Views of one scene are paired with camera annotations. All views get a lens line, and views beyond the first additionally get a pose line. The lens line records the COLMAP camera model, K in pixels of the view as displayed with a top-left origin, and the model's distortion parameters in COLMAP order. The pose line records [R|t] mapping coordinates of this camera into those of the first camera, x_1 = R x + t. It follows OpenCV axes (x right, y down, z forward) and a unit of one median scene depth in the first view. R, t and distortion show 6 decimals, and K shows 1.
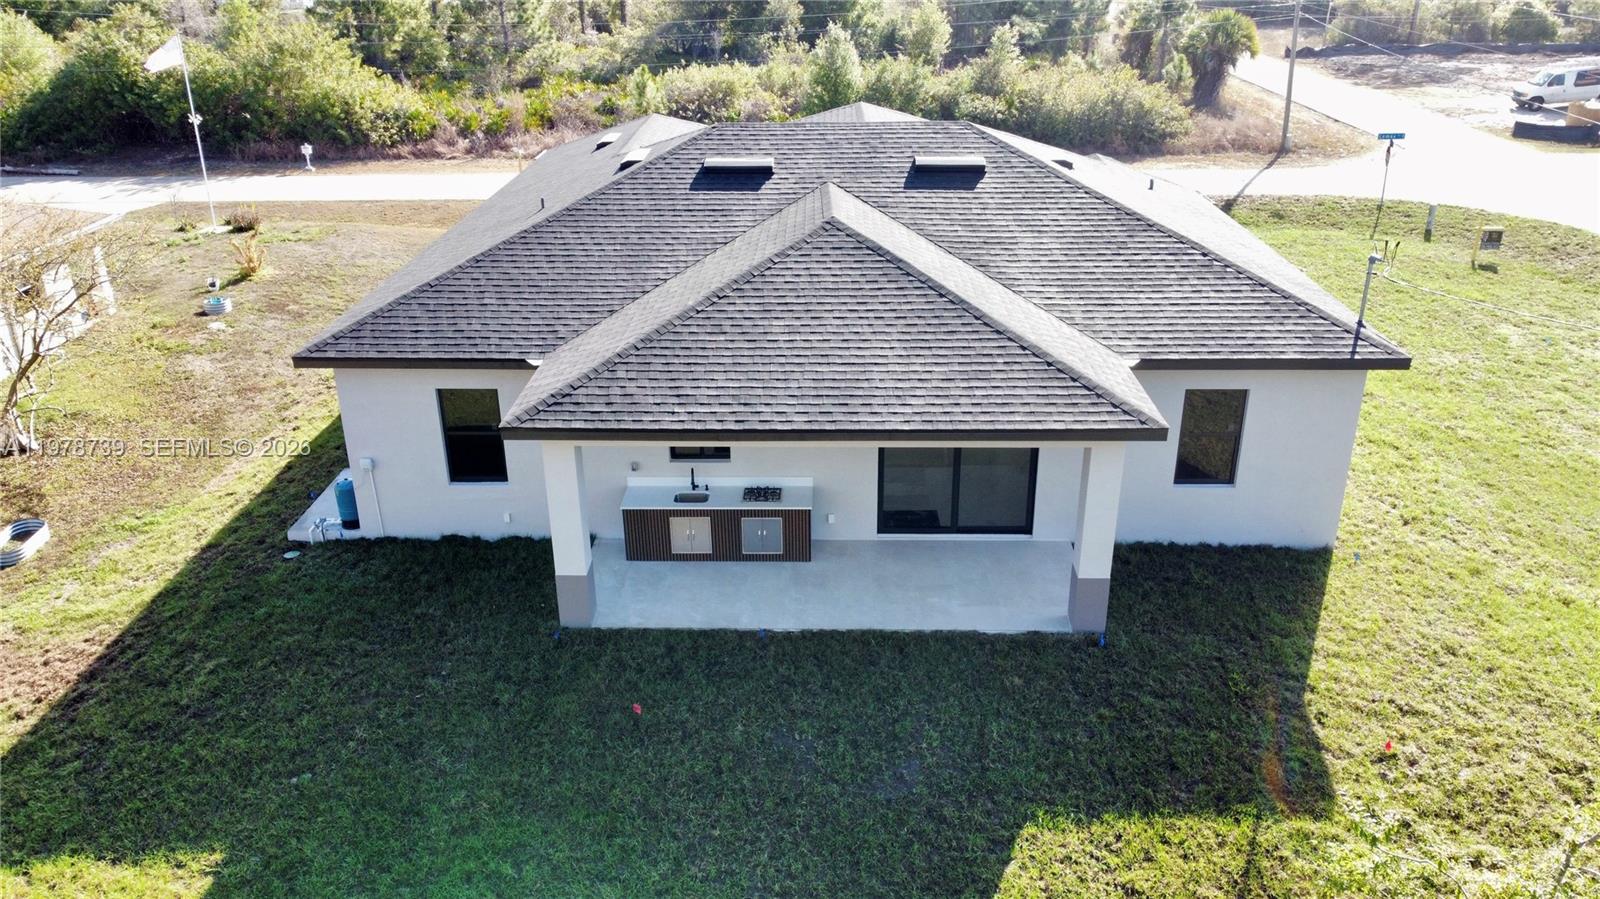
lens RADIAL K [[1214.7, 0, 800.0], [0, 1214.7, 449.5], [0, 0, 1]] dist [0.000416, -0.006318]
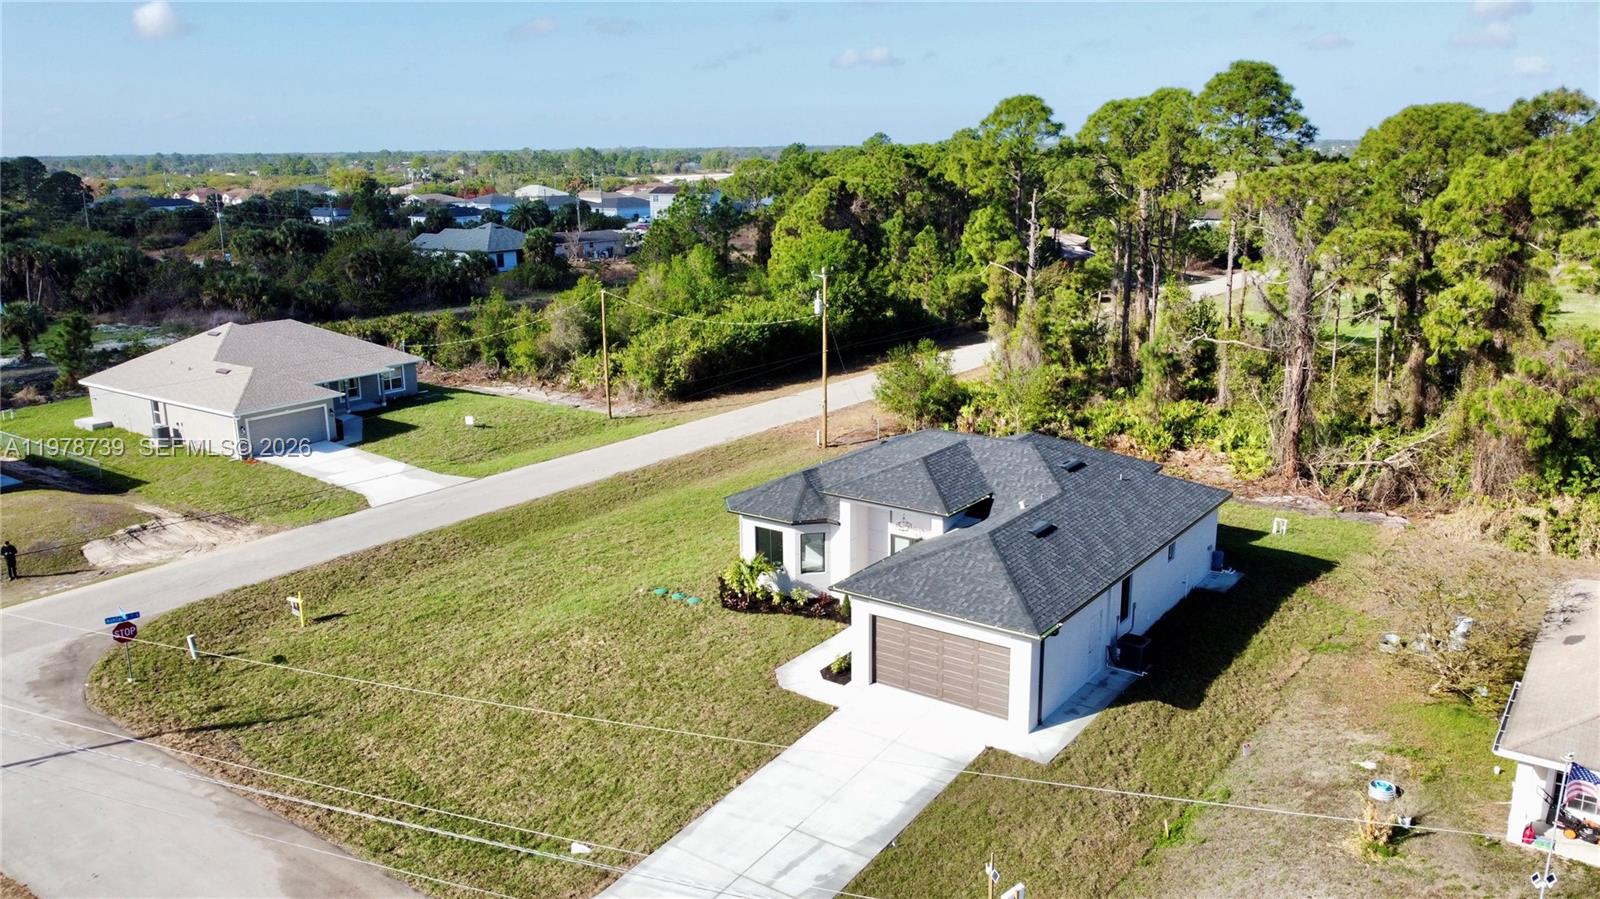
lens RADIAL K [[1214.7, 0, 800.0], [0, 1214.7, 449.5], [0, 0, 1]] dist [0.000416, -0.006318]
pose [[-0.822182, -0.115186, 0.557449, -1.015800], [0.250045, 0.806686, 0.535477, -1.672173], [-0.511365, 0.579647, -0.634441, 2.885308]]
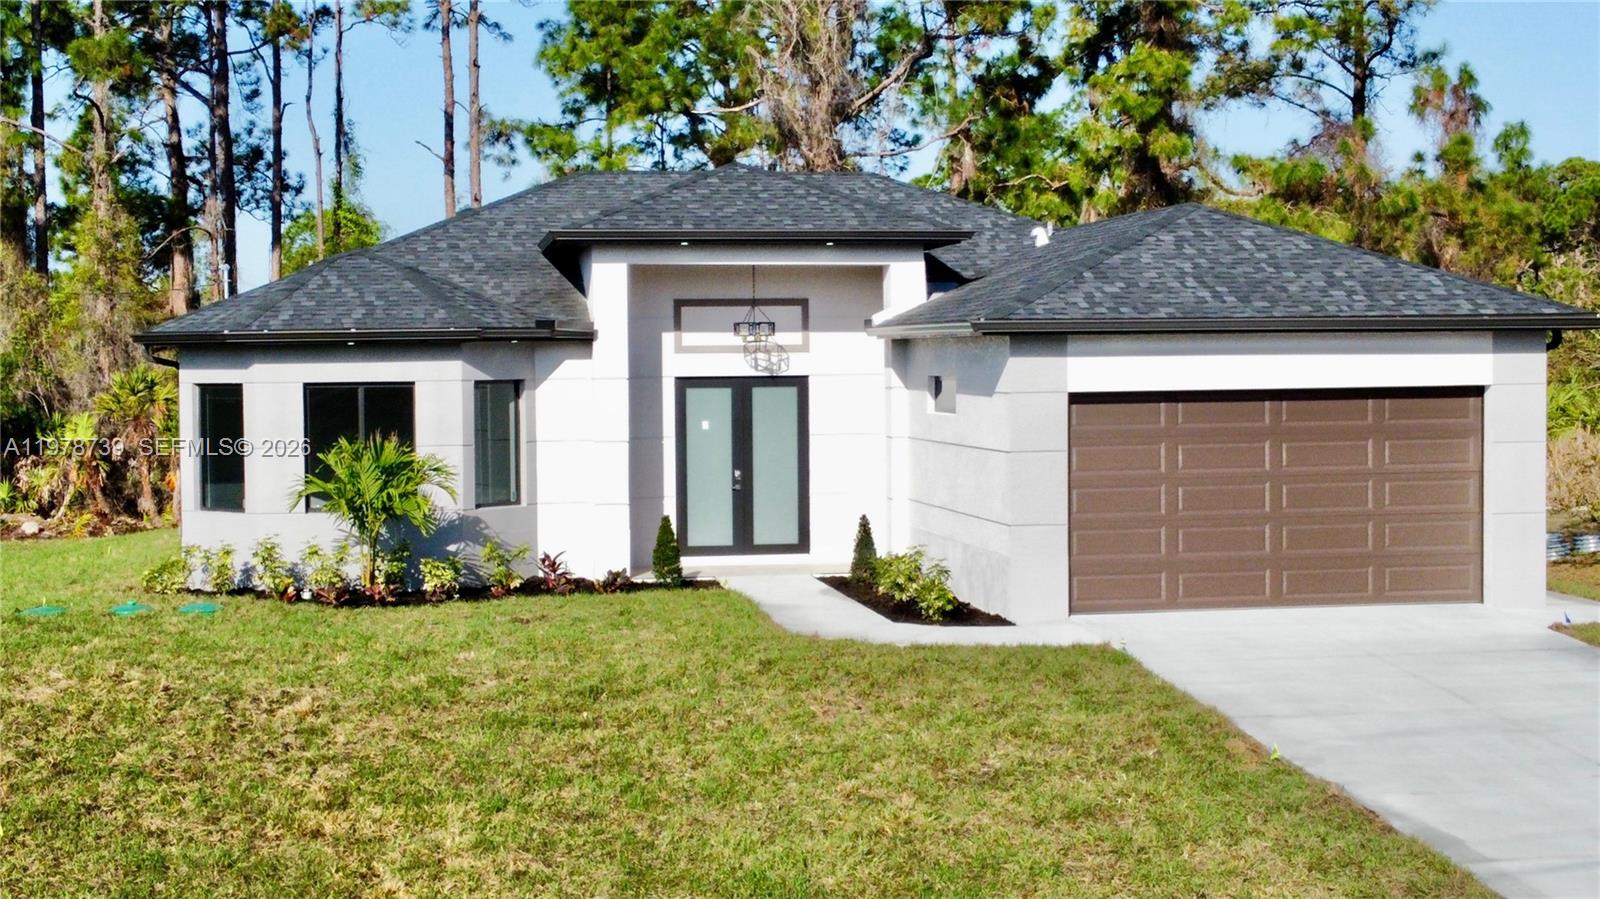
lens RADIAL K [[2360.6, 0, 800.0], [0, 2360.6, 449.5], [0, 0, 1]] dist [-0.010840, -0.032128]
pose [[-0.980012, 0.025530, -0.197293, 0.361744], [-0.060144, 0.907301, 0.416158, -0.886569], [0.189629, 0.419705, -0.887631, 2.888347]]
